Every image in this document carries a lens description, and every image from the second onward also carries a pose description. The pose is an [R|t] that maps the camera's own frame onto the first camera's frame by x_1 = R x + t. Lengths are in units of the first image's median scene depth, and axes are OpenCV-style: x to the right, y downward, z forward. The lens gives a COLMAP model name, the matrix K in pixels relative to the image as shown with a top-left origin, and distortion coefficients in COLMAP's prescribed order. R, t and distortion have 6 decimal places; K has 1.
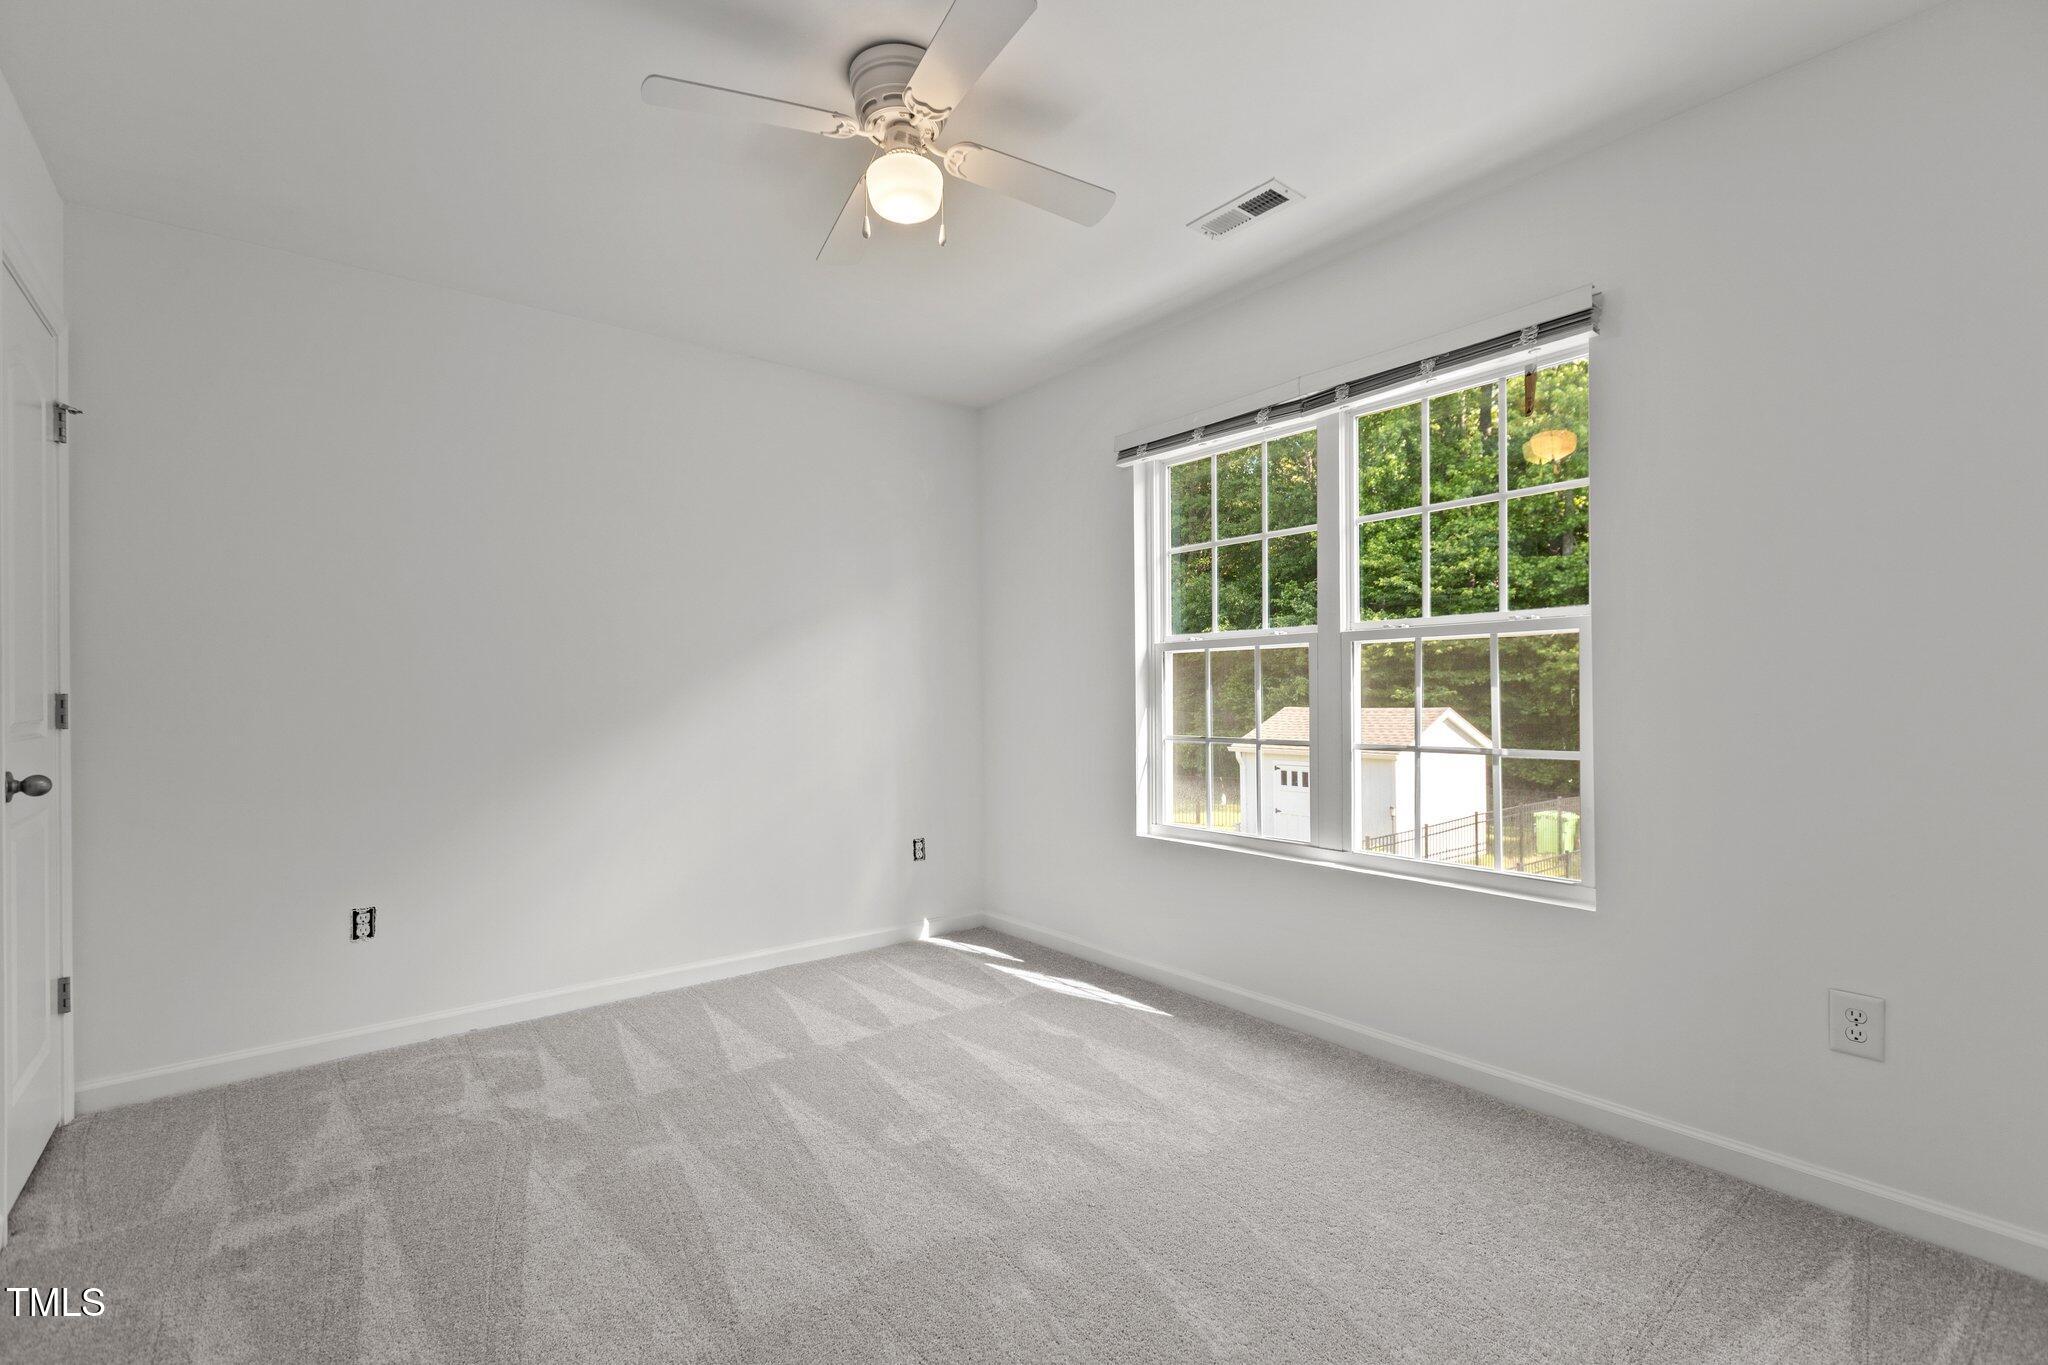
lens RADIAL K [[905.5, 0, 1025.5], [0, 905.5, 690.6], [0, 0, 1]] dist [0.000944, 0.000112]
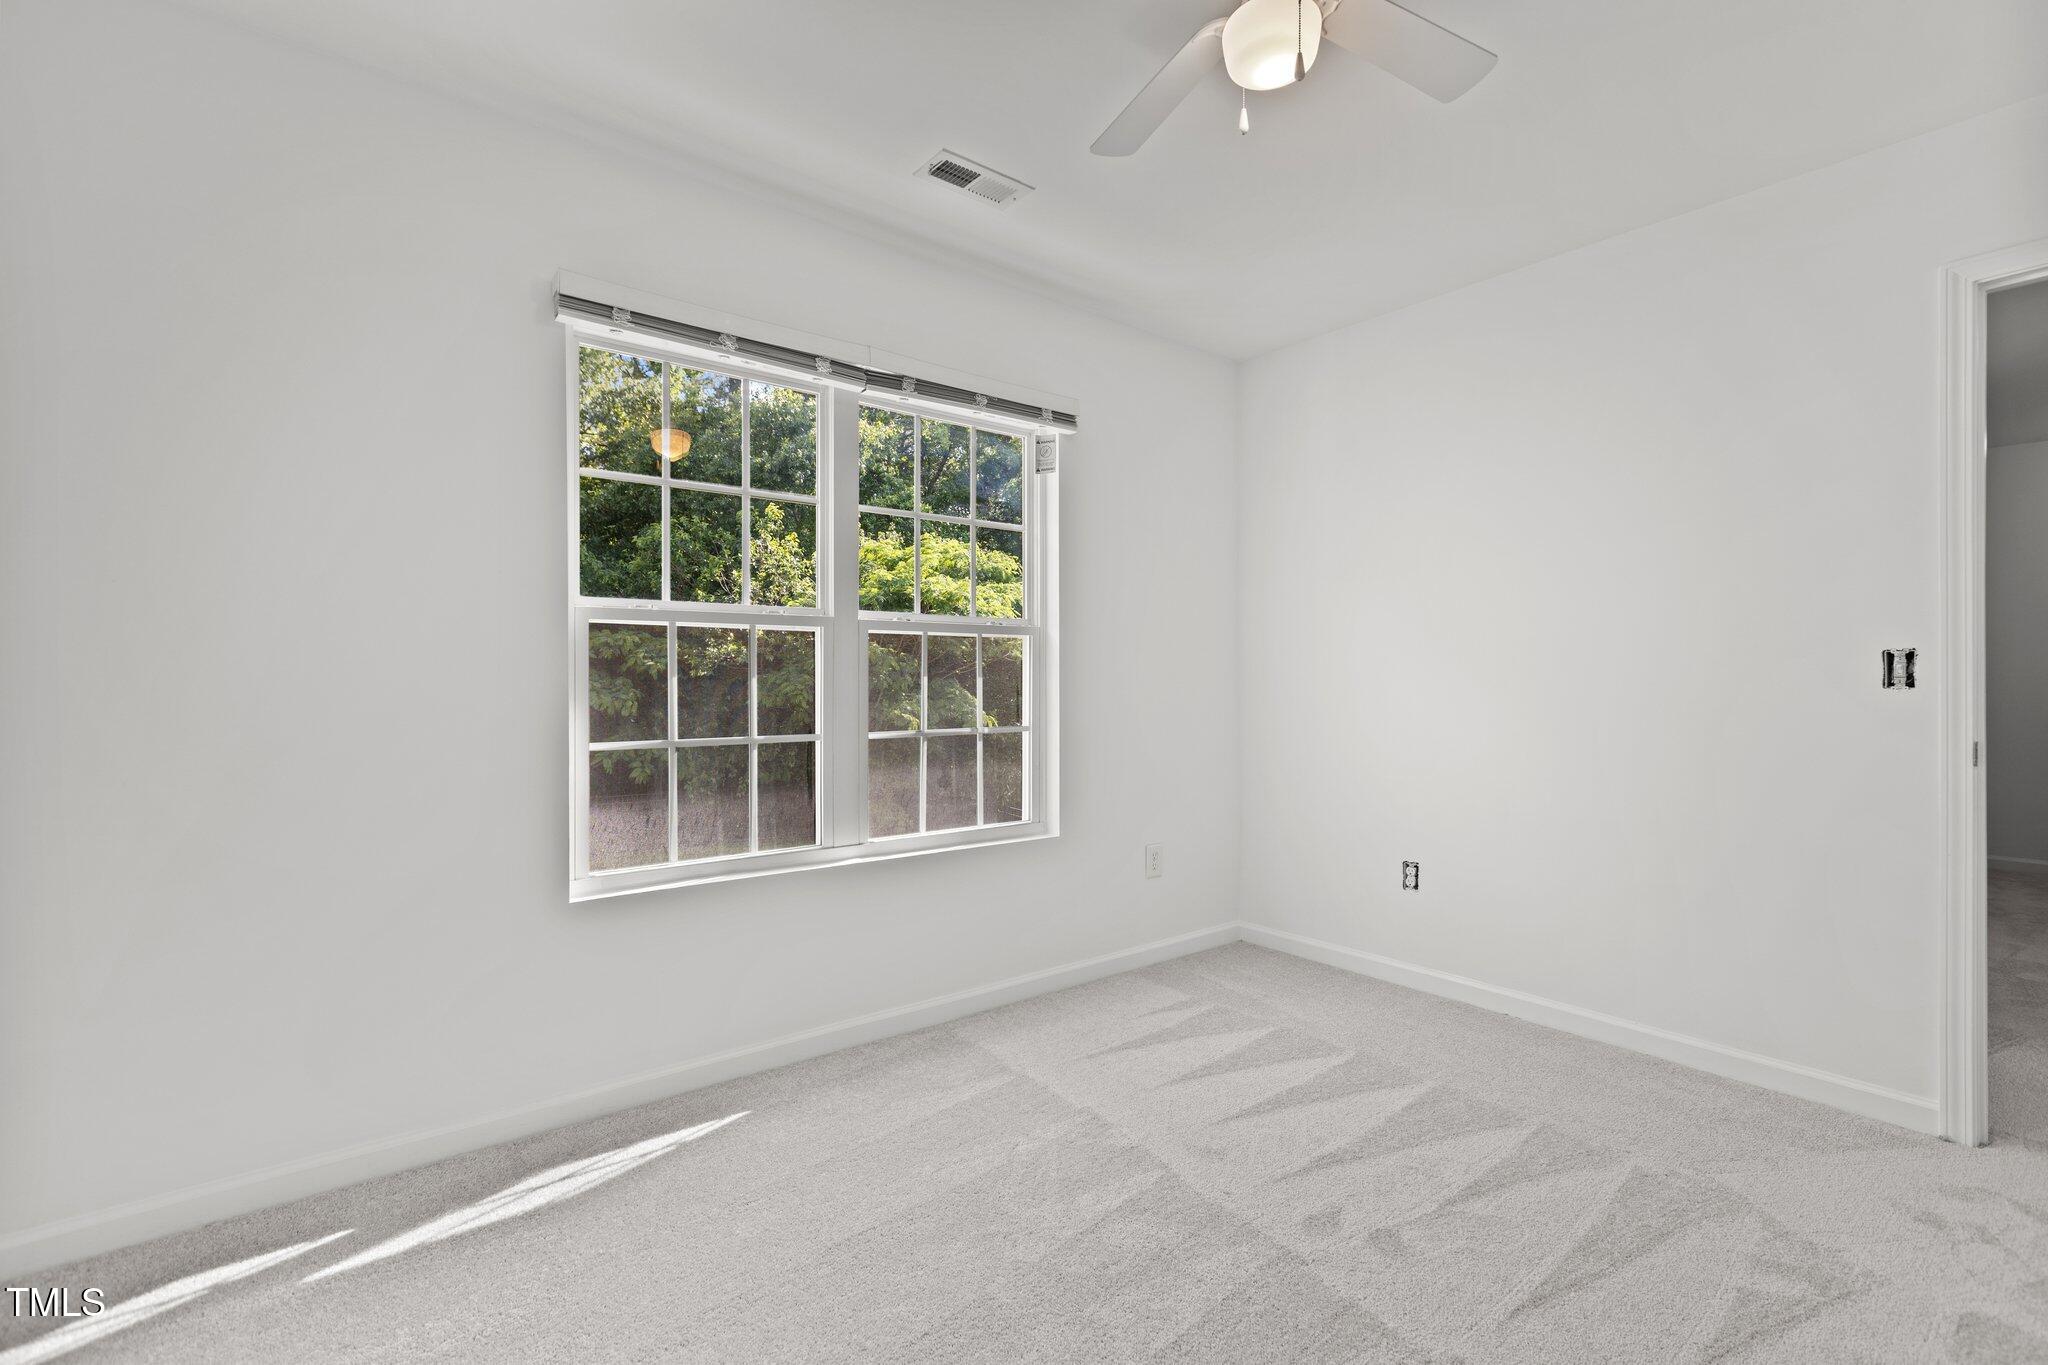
lens RADIAL K [[923.9, 0, 1024.0], [0, 923.9, 682.5], [0, 0, 1]] dist [0.000646, 0.000035]
pose [[0.009871, 0.000102, 0.999951, -0.569407], [-0.004250, 0.999991, -0.000060, 0.001239], [-0.999942, -0.004249, 0.009871, 0.720917]]
